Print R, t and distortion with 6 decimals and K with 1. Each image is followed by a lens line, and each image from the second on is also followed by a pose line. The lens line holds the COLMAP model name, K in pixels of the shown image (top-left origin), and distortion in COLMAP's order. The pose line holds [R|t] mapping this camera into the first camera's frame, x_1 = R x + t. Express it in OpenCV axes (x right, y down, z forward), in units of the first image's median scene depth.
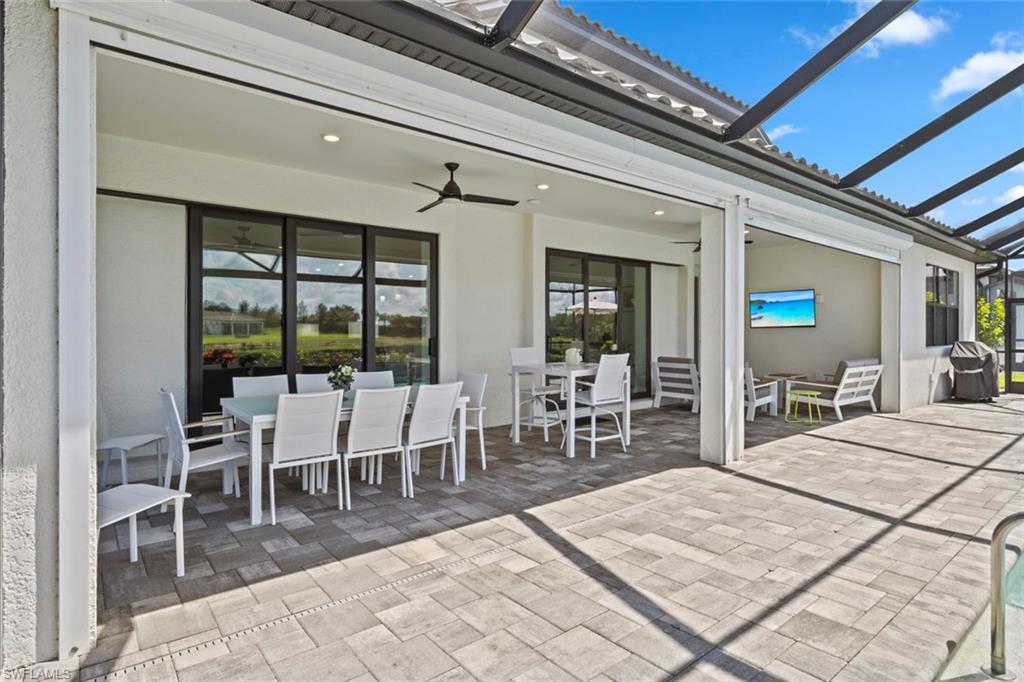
lens RADIAL K [[540.8, 0, 508.4], [0, 540.8, 341.3], [0, 0, 1]] dist [-0.003081, 0.001751]
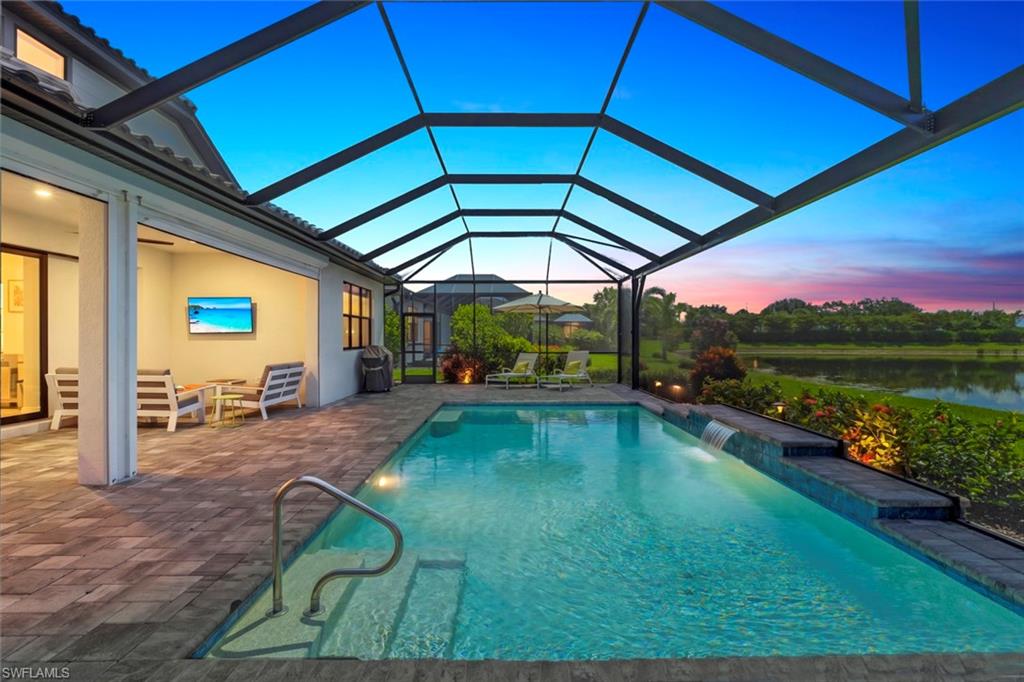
lens RADIAL K [[540.8, 0, 505.4], [0, 540.8, 333.2], [0, 0, 1]] dist [-0.003081, 0.001751]
pose [[0.636396, 0.005951, 0.771340, 0.119561], [0.016011, 0.999653, -0.020923, 0.004840], [-0.771196, 0.025665, 0.636080, -0.084367]]
